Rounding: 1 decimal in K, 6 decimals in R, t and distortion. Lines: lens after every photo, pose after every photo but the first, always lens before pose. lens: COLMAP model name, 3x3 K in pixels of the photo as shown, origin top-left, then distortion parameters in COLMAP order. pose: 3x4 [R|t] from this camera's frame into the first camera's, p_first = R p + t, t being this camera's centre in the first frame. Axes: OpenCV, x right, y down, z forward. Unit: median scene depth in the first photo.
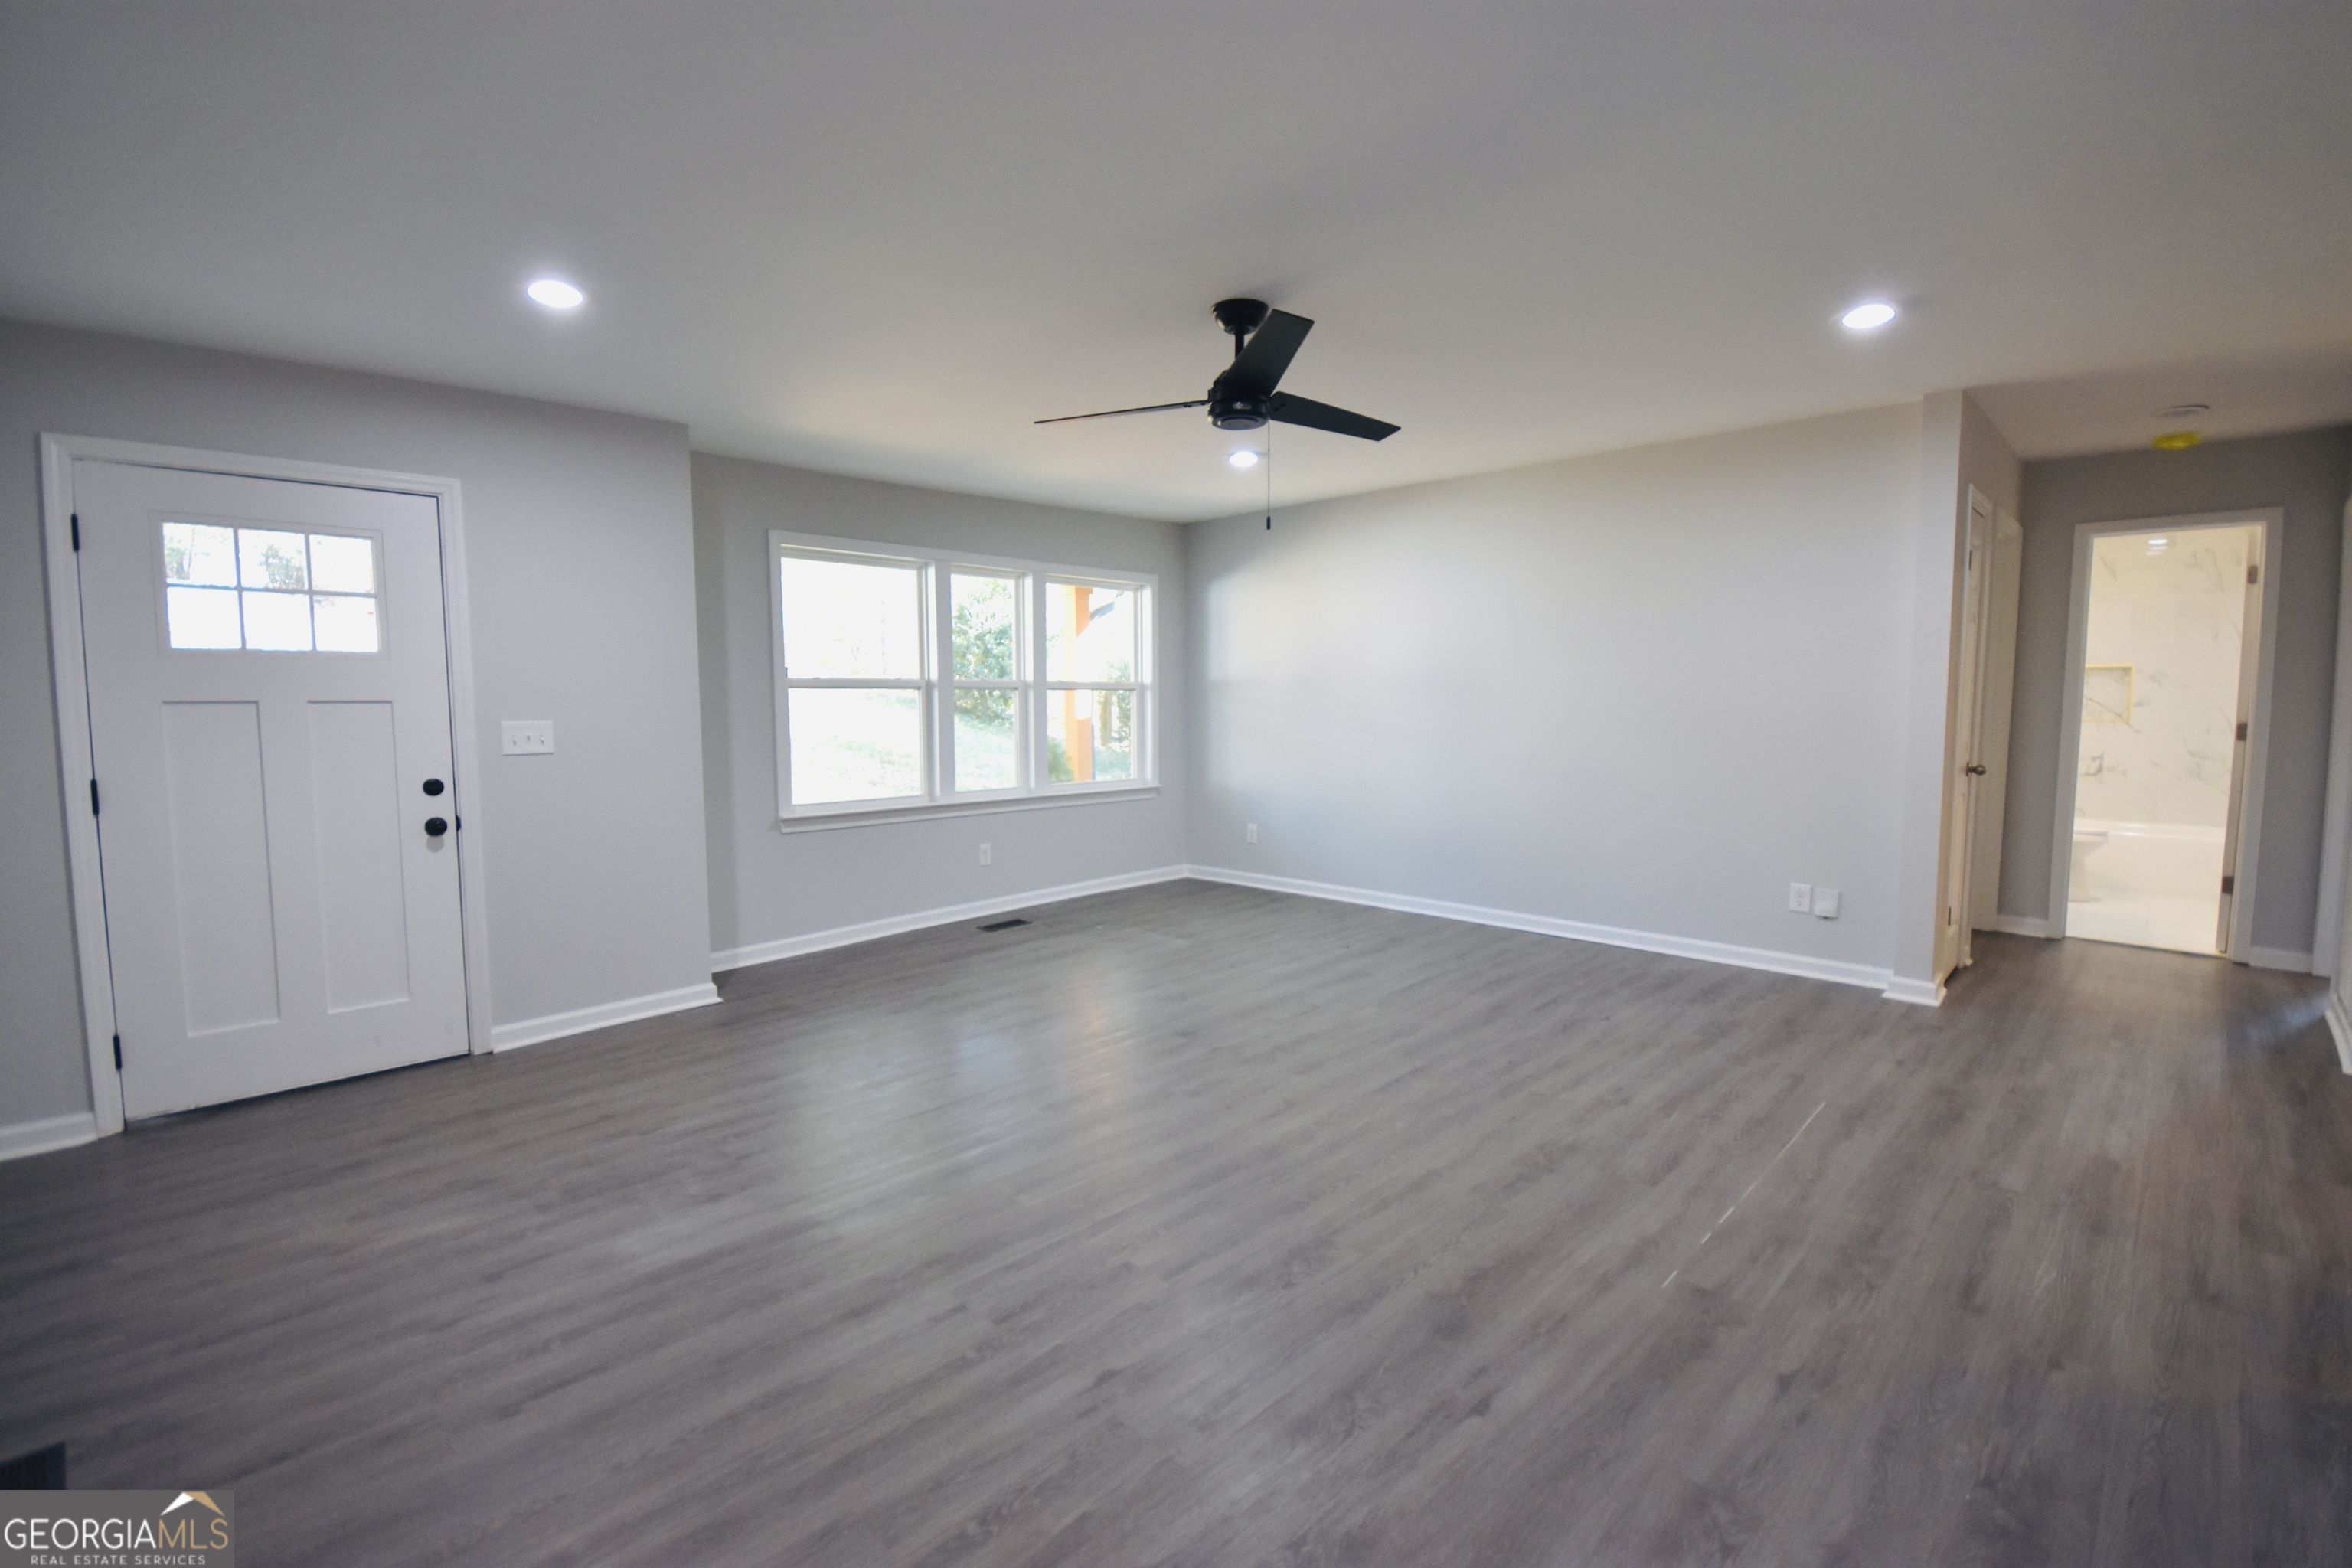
lens RADIAL K [[1034.6, 0, 1165.1], [0, 1034.6, 790.3], [0, 0, 1]] dist [0.000038, -0.003466]
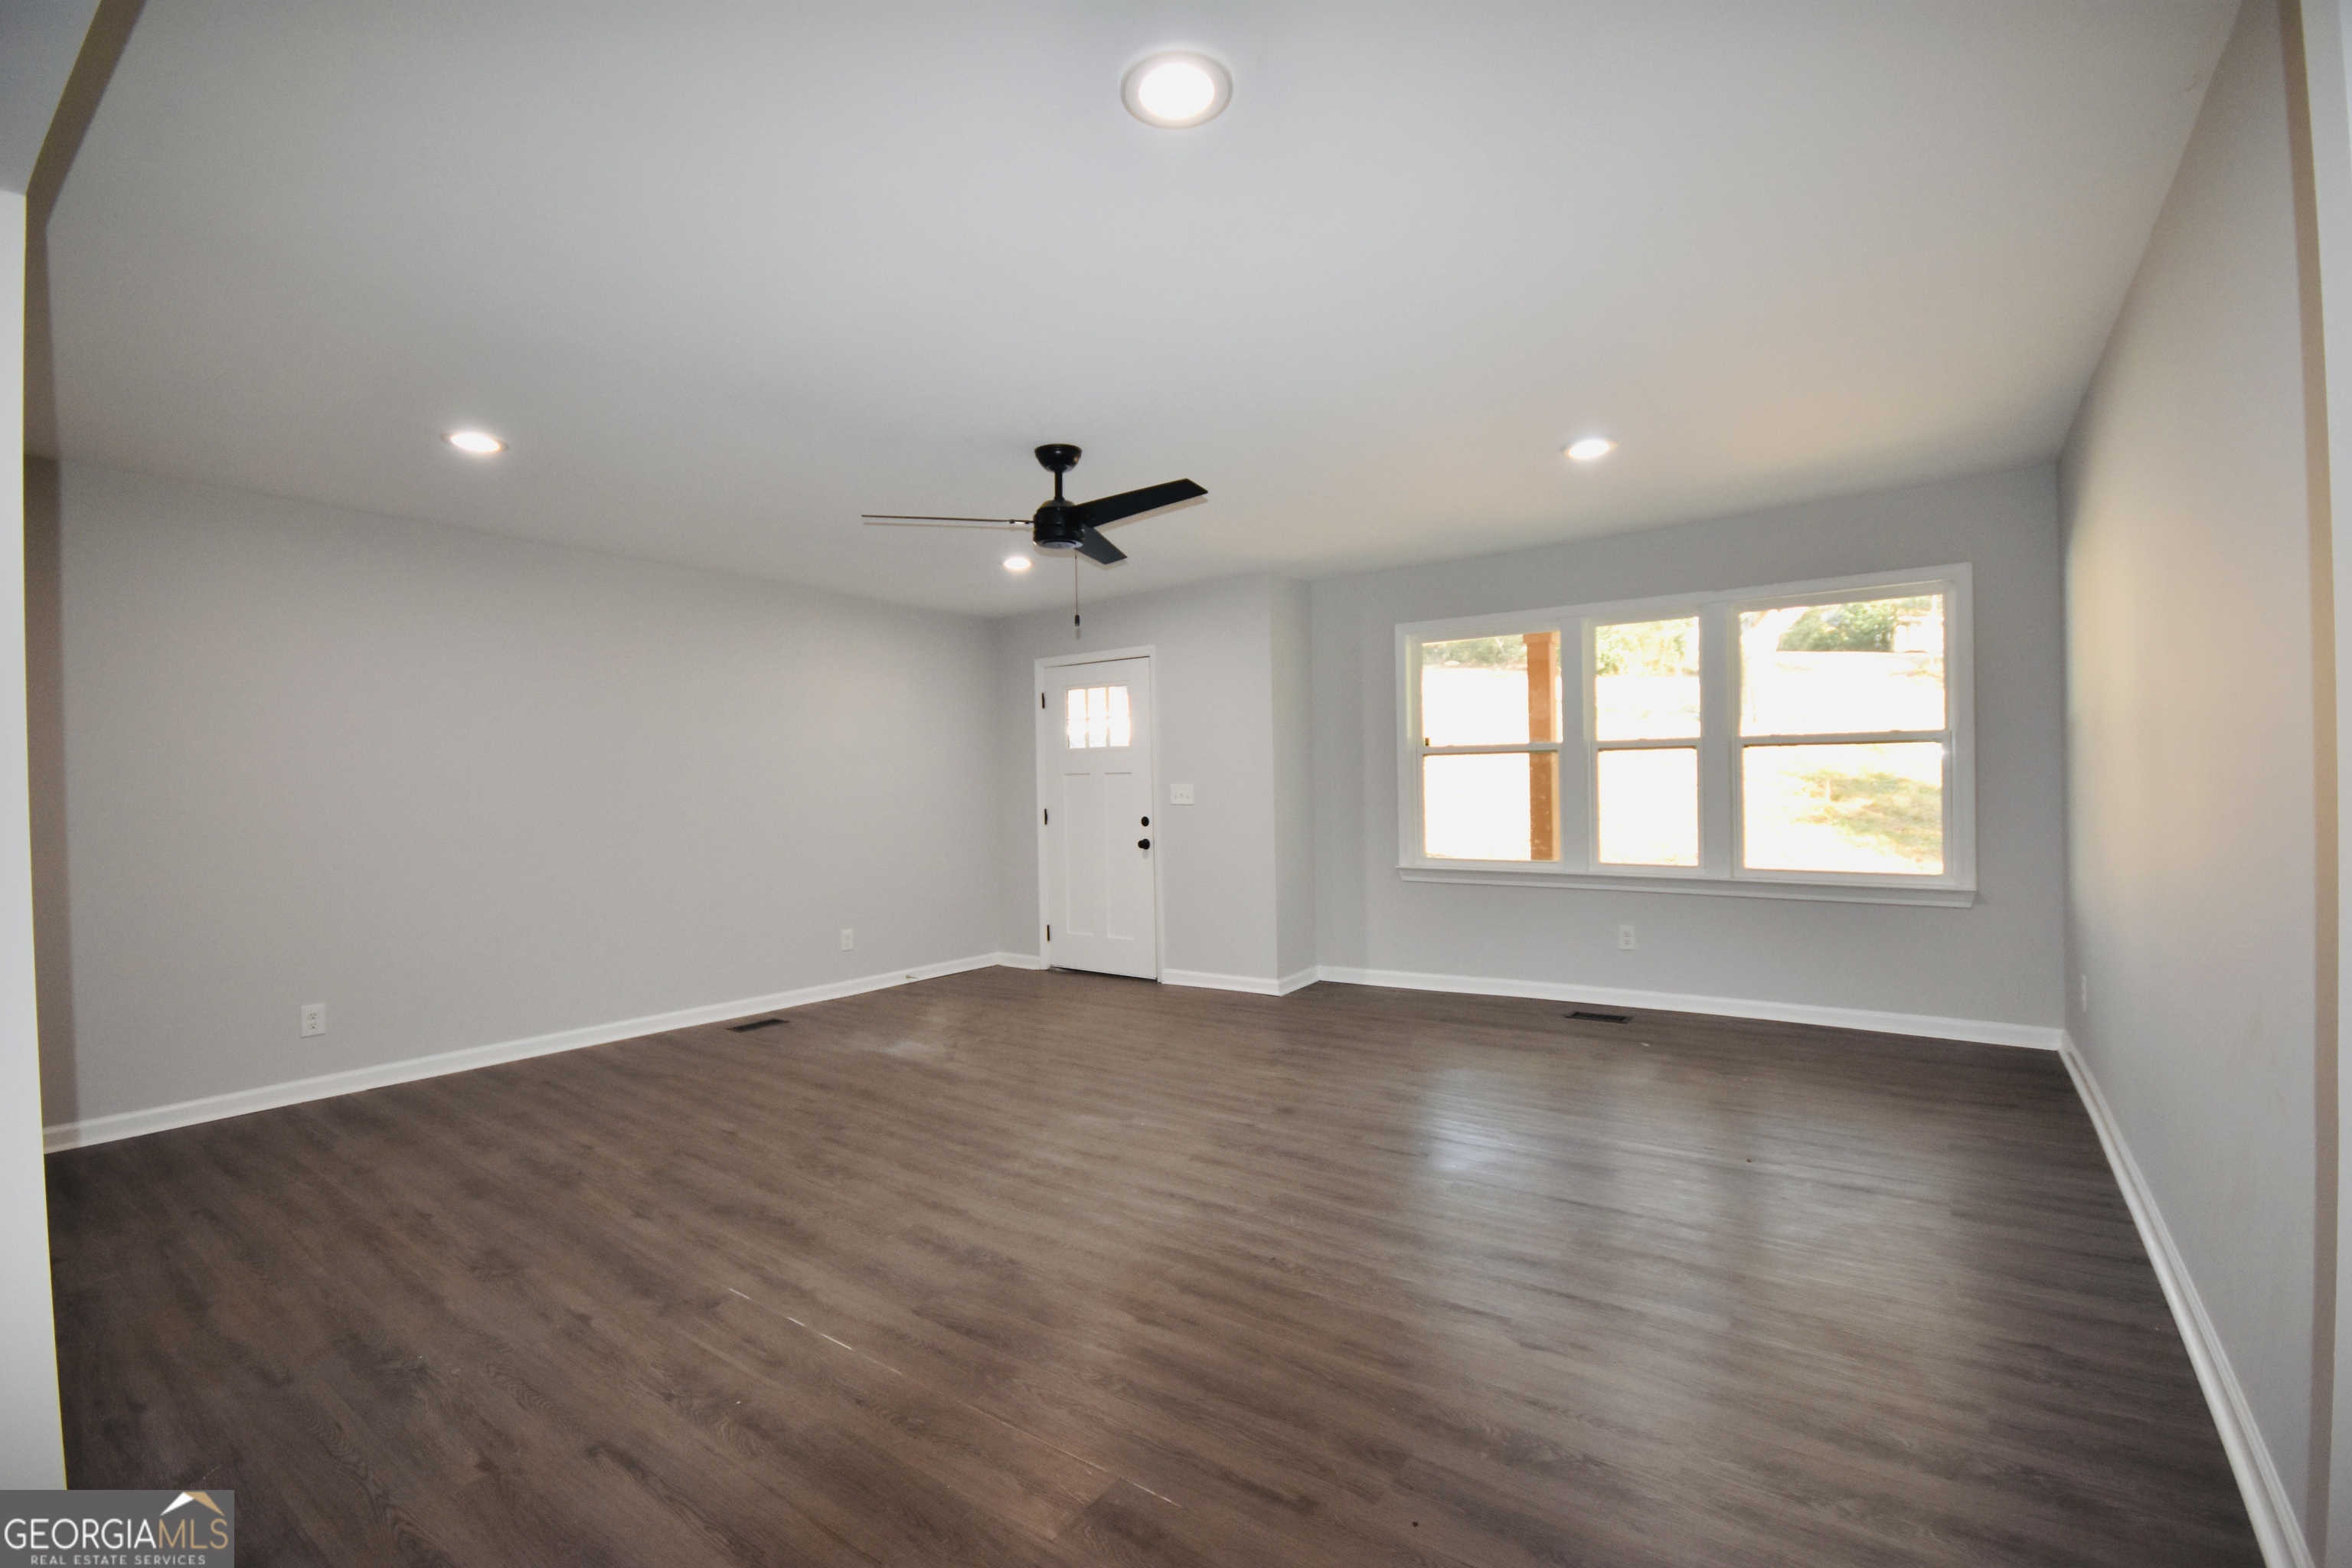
lens RADIAL K [[1034.6, 0, 1174.7], [0, 1034.6, 782.0], [0, 0, 1]] dist [0.000038, -0.003466]
pose [[0.150581, 0.008624, -0.988560, 1.238595], [-0.067152, 0.997742, -0.001525, -0.084109], [0.986314, 0.066613, 0.150820, 0.936701]]
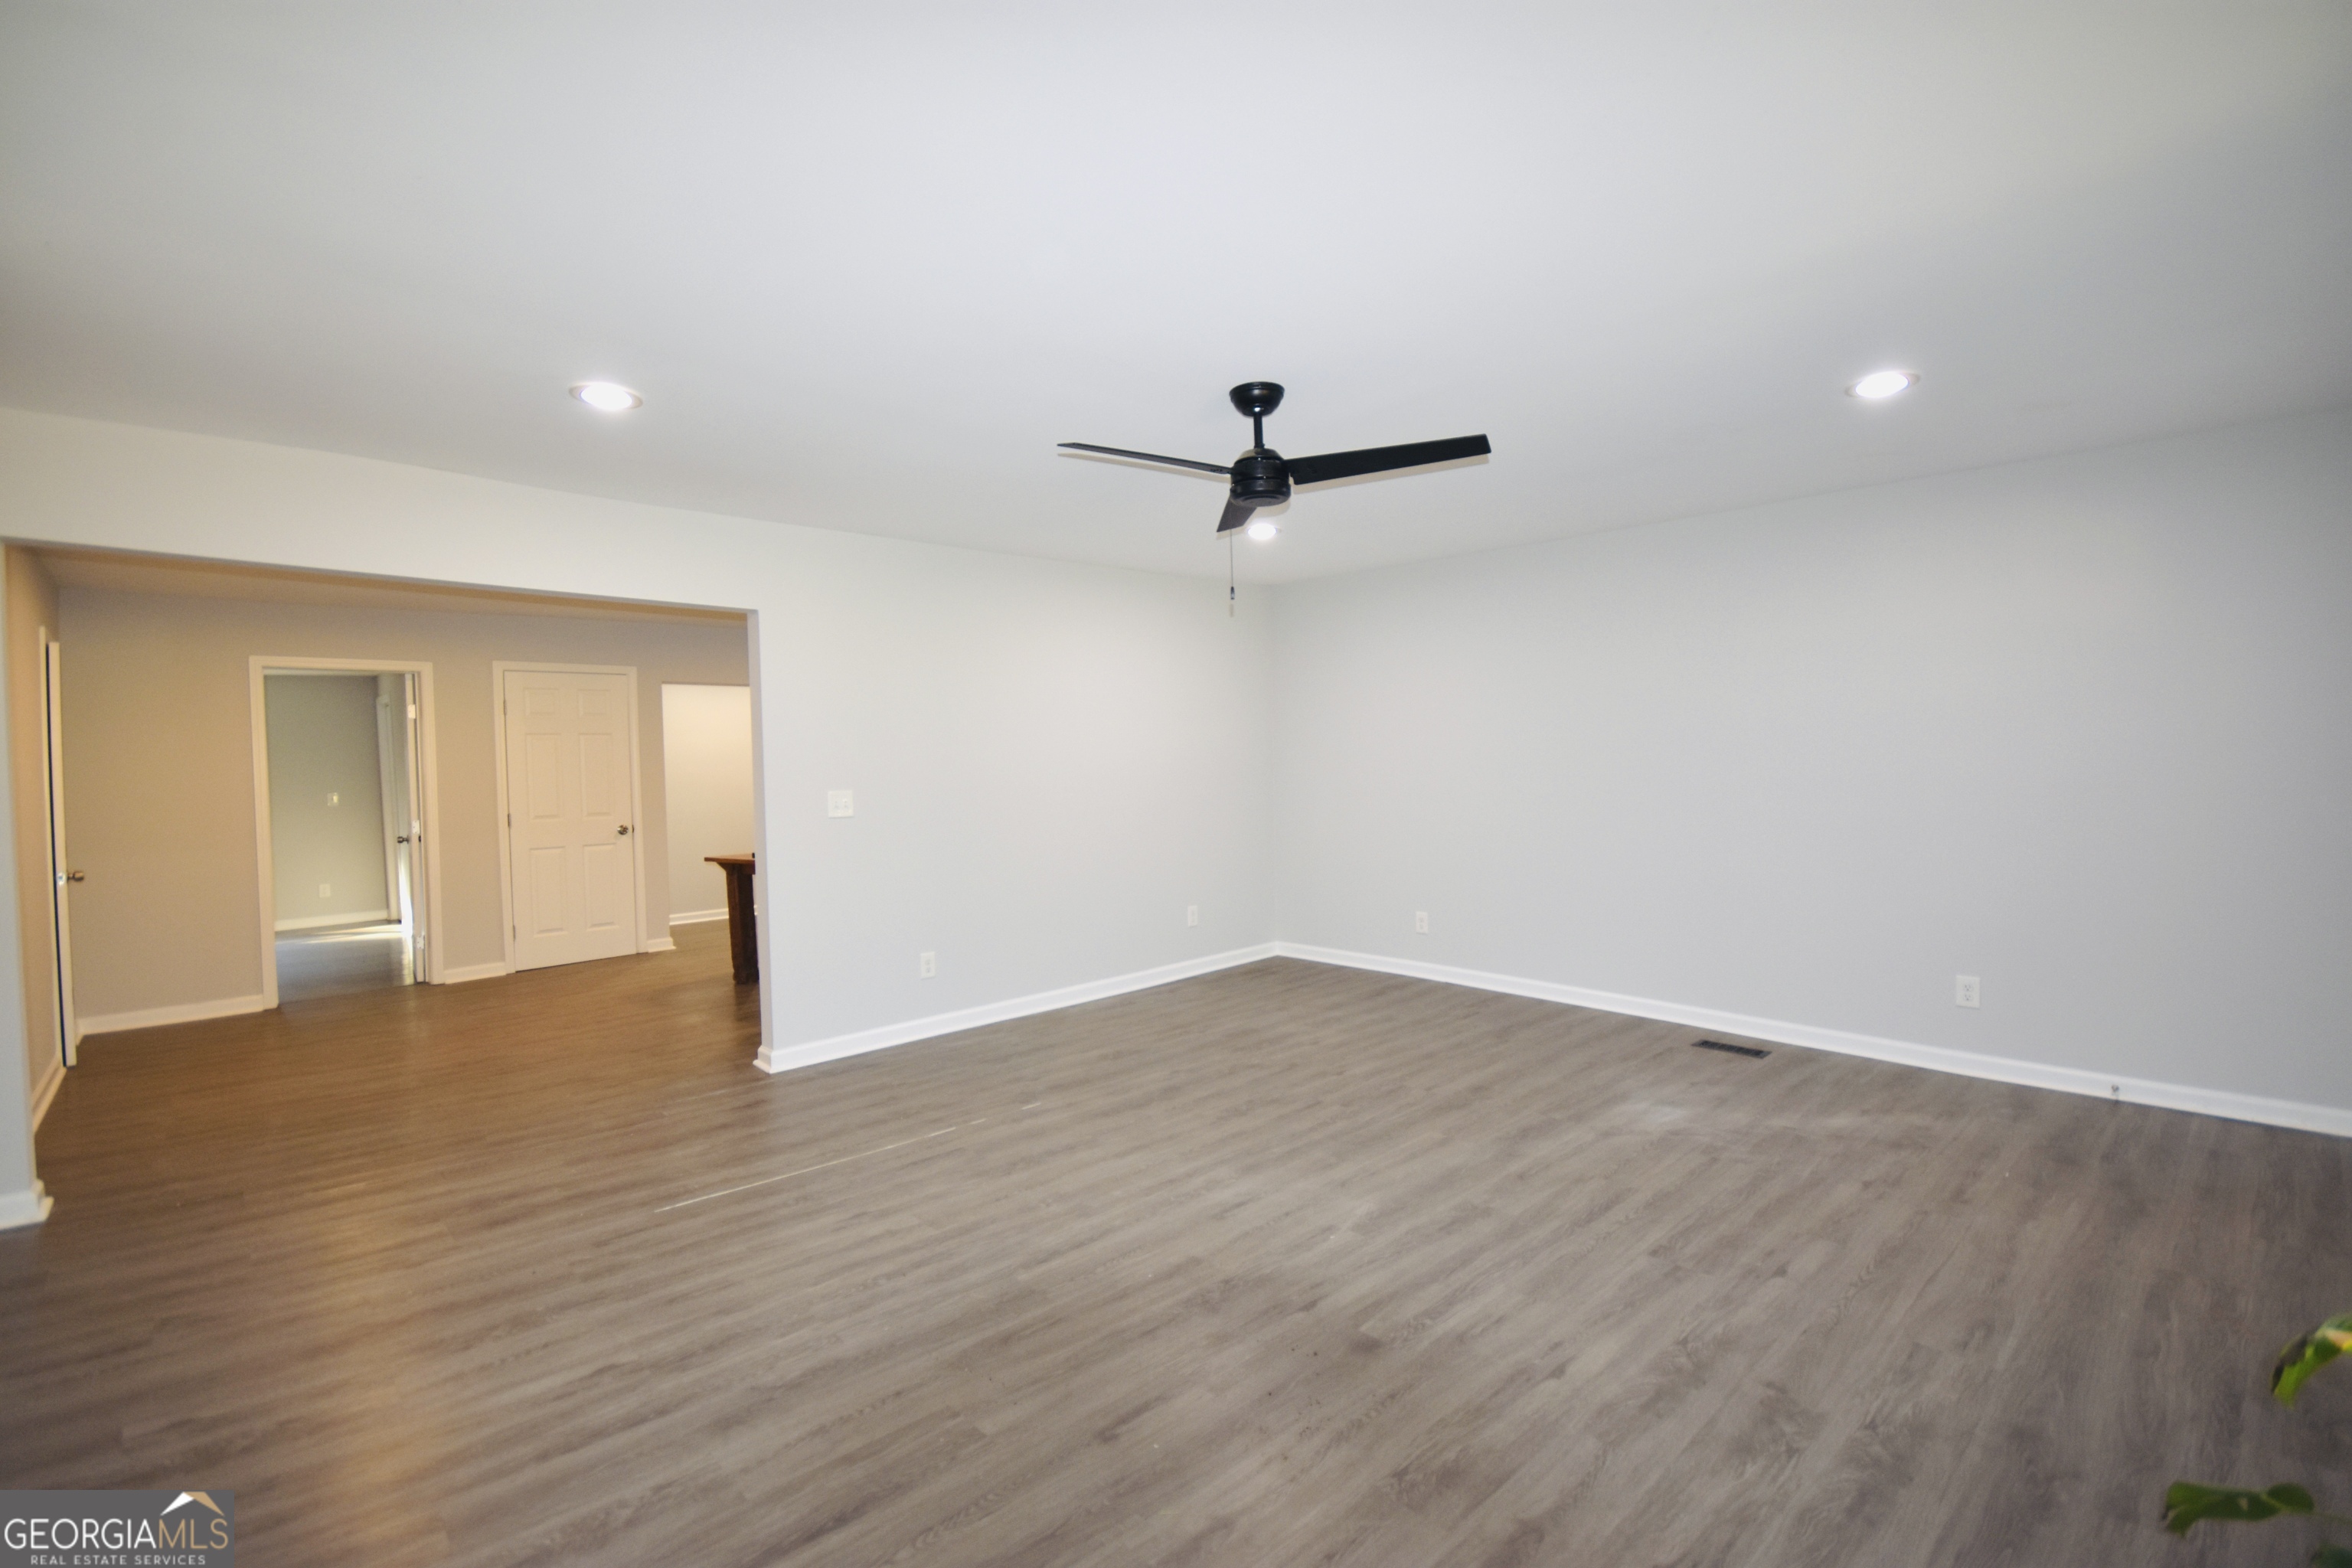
lens RADIAL K [[1034.6, 0, 1175.8], [0, 1034.6, 778.8], [0, 0, 1]] dist [0.000038, -0.003466]
pose [[-0.998961, 0.028091, 0.035873, 0.123141], [0.031514, 0.994616, 0.098716, -0.181126], [-0.032907, 0.099744, -0.994469, 1.989371]]
